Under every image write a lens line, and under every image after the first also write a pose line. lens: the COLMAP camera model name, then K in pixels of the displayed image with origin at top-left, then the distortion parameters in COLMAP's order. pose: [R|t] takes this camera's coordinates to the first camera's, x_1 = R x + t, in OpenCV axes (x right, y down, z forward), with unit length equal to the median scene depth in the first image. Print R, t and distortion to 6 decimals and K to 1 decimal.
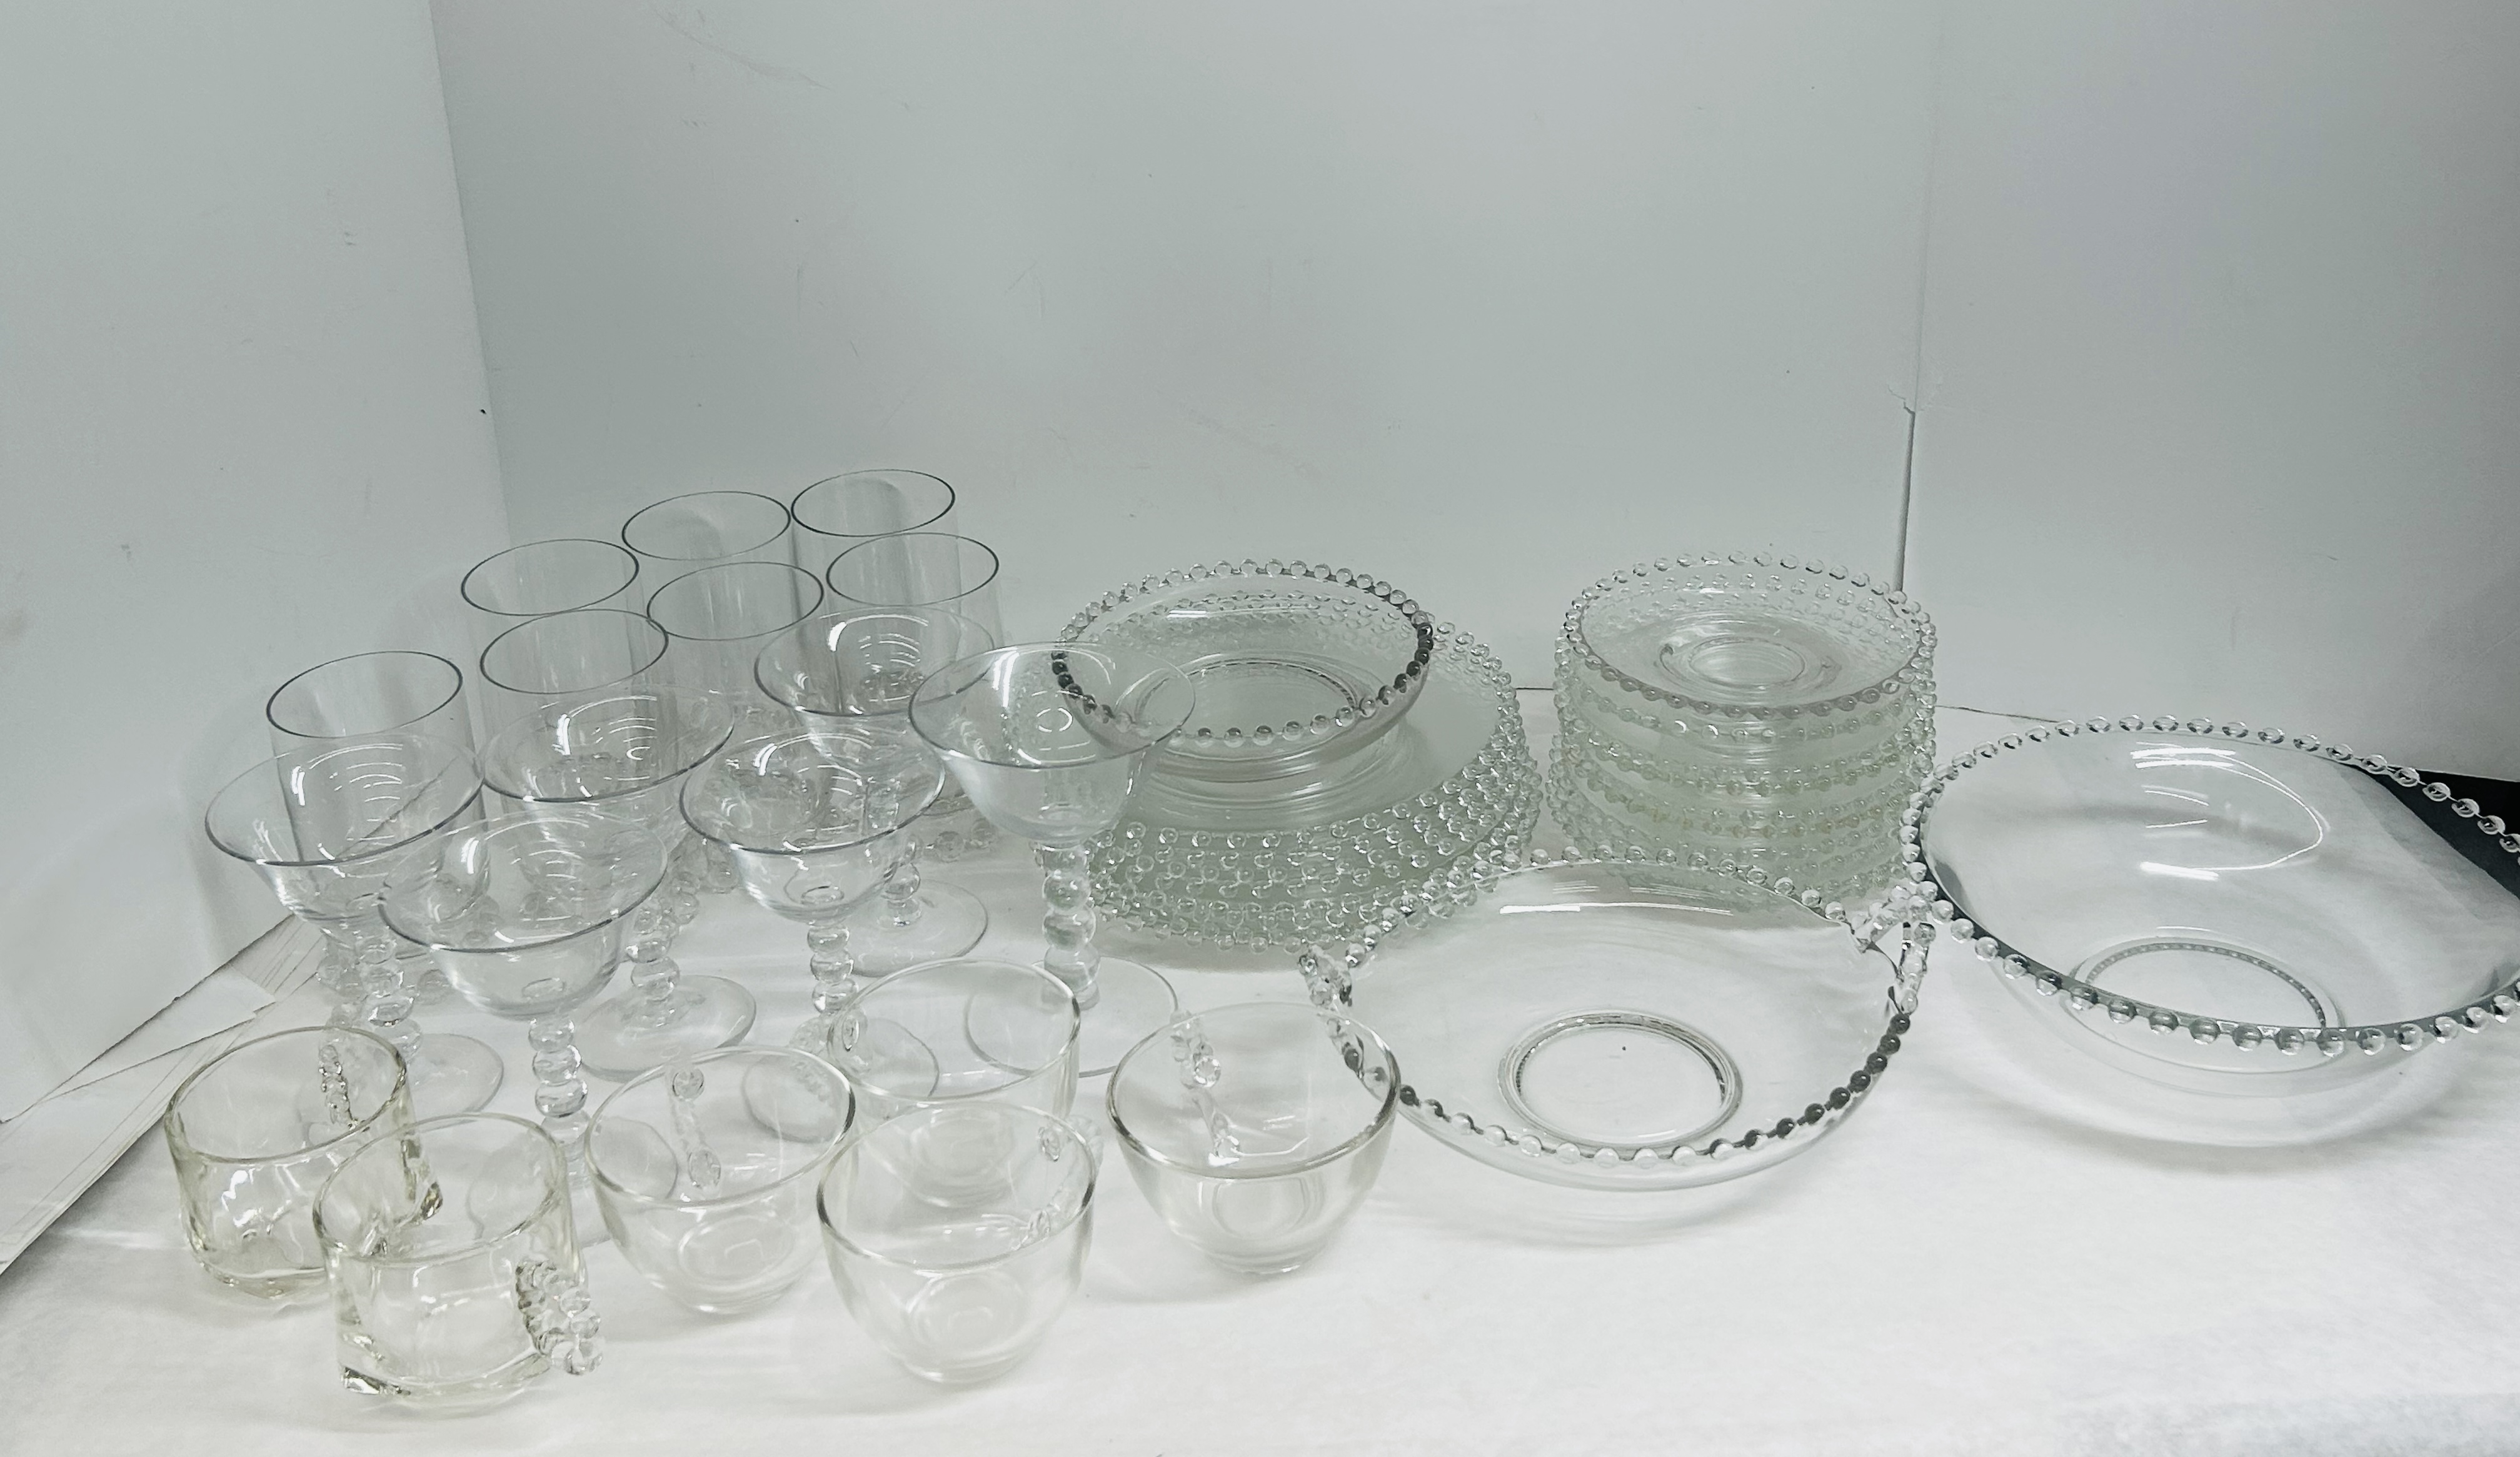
lens RADIAL K [[2508.2, 0, 1260.8], [0, 2508.2, 542.6], [0, 0, 1]] dist [0.034780, 0.000000]
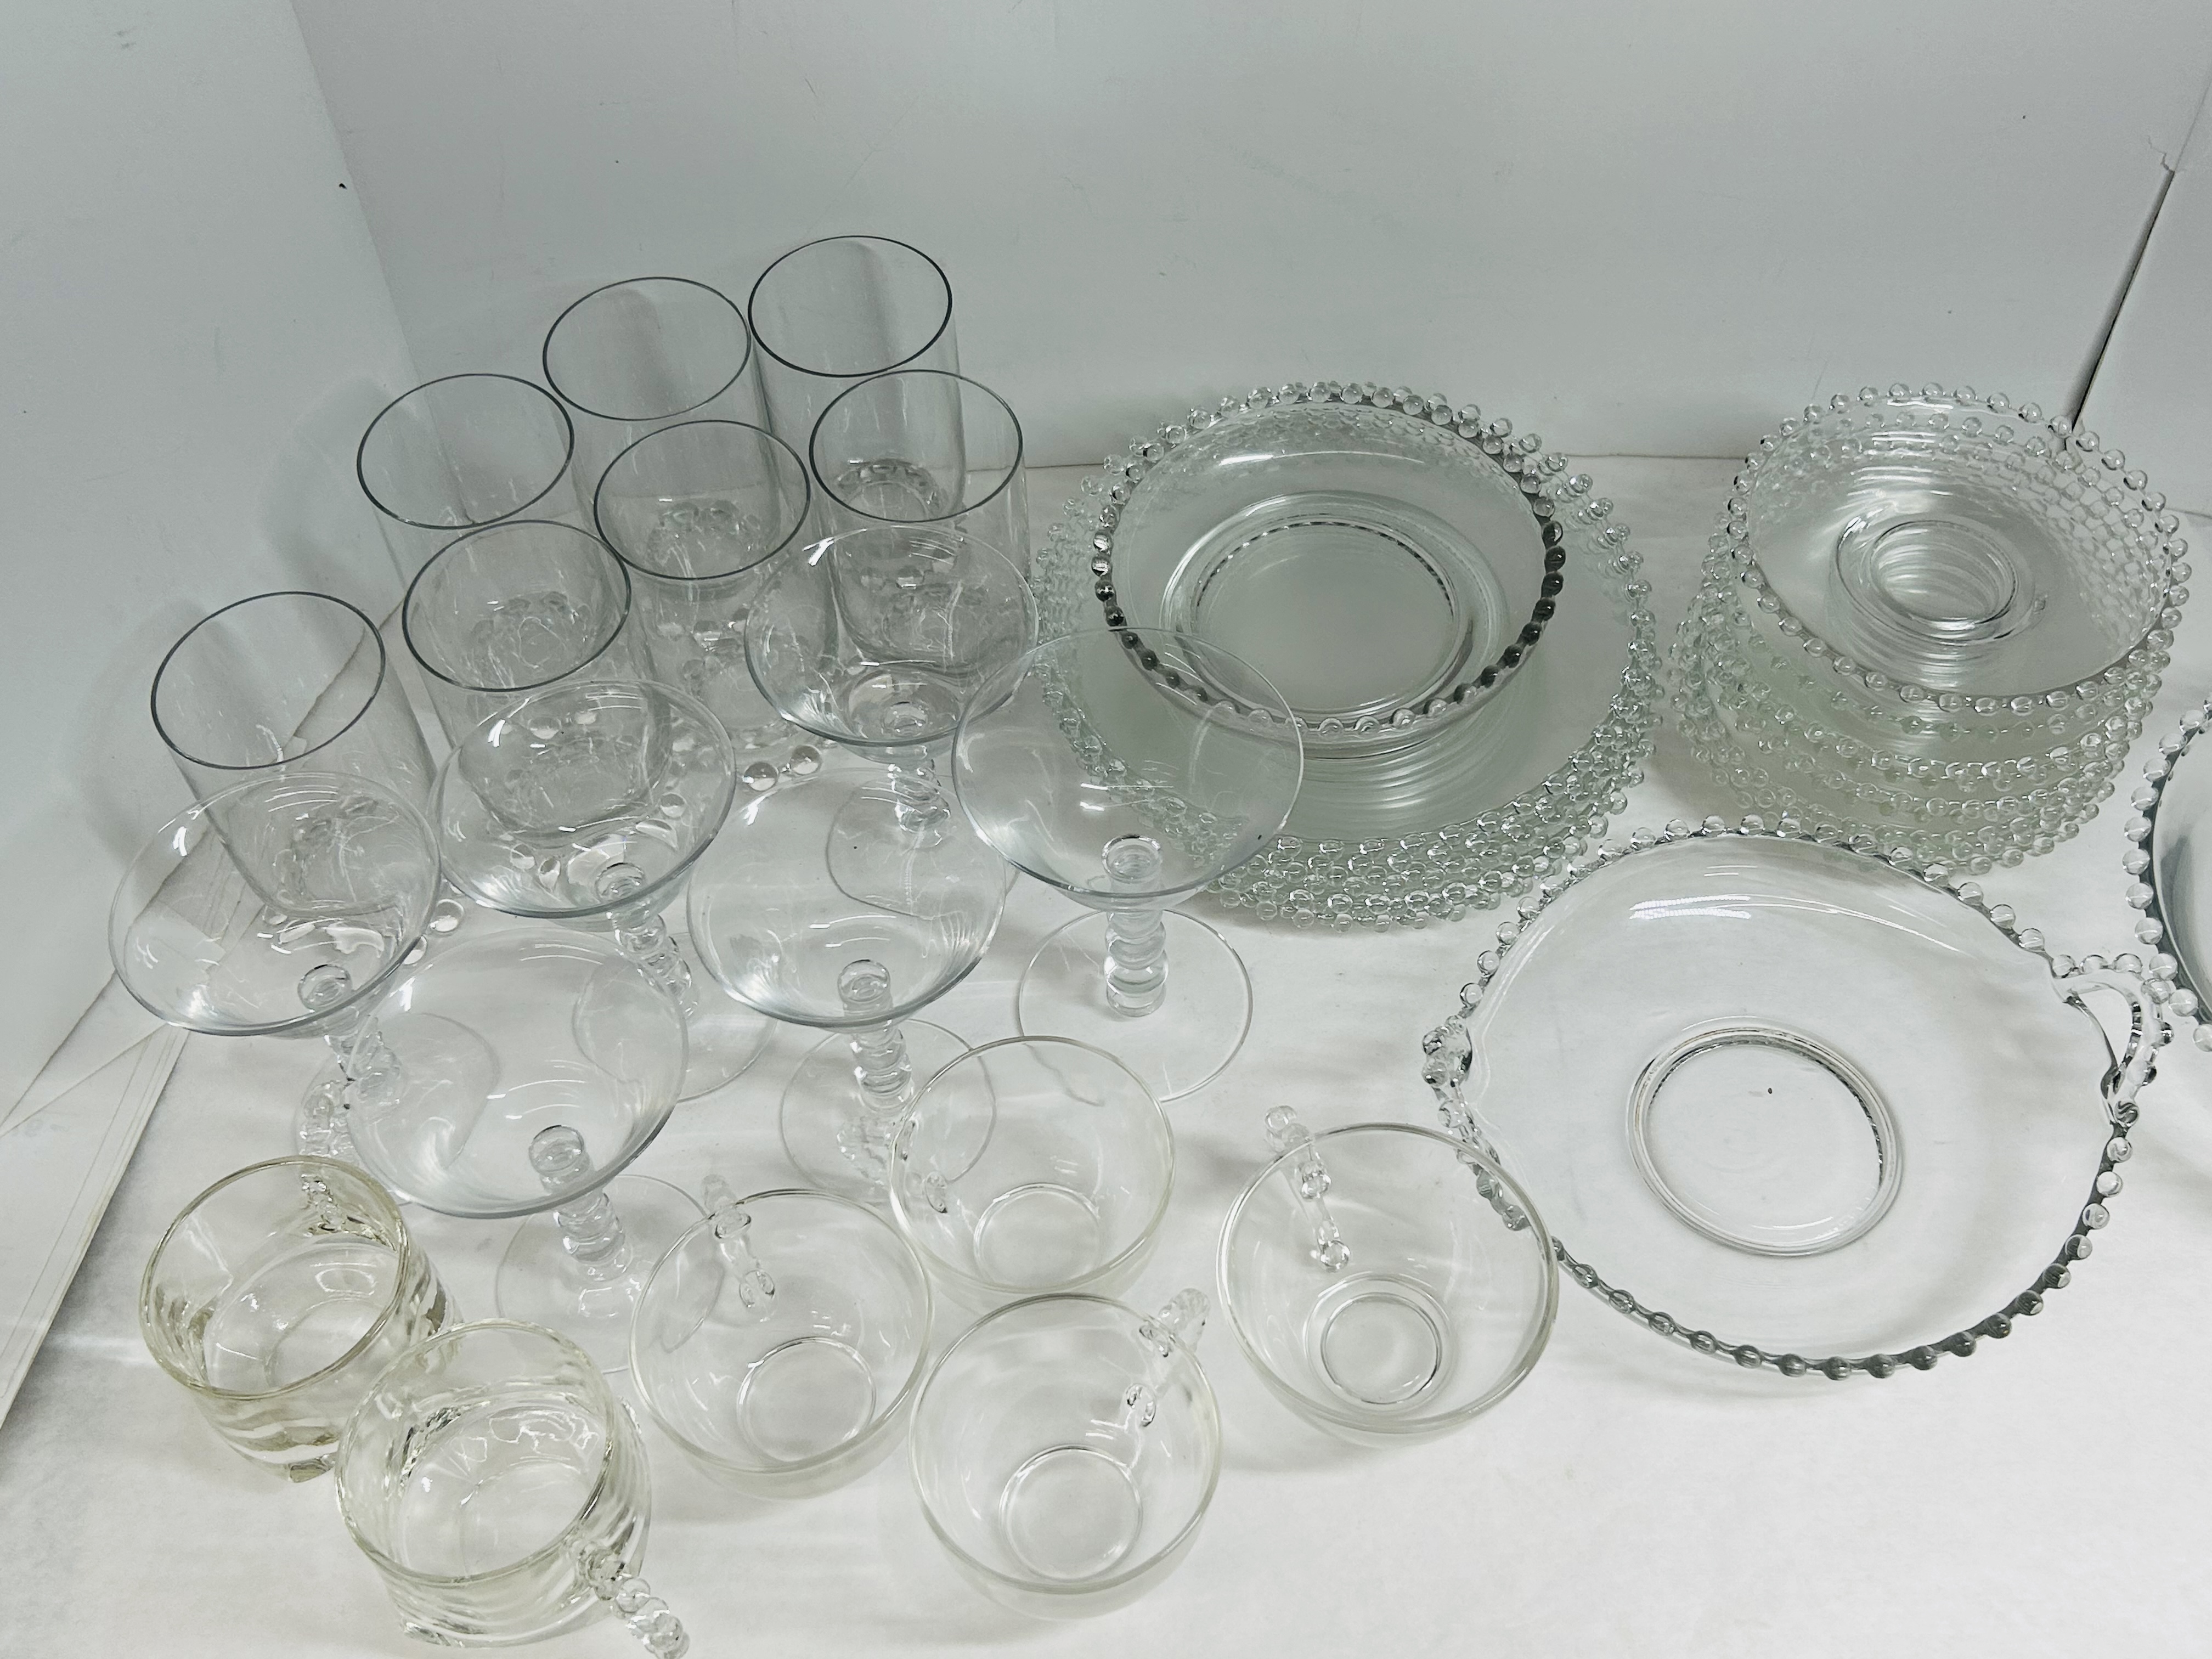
lens RADIAL K [[2275.6, 0, 1114.9], [0, 2275.6, 817.0], [0, 0, 1]] dist [0.036510, 0.000000]
pose [[0.999932, -0.000595, 0.011657, -0.102282], [-0.005164, 0.873105, 0.487505, -0.294355], [-0.010468, -0.487532, 0.873042, 0.371155]]
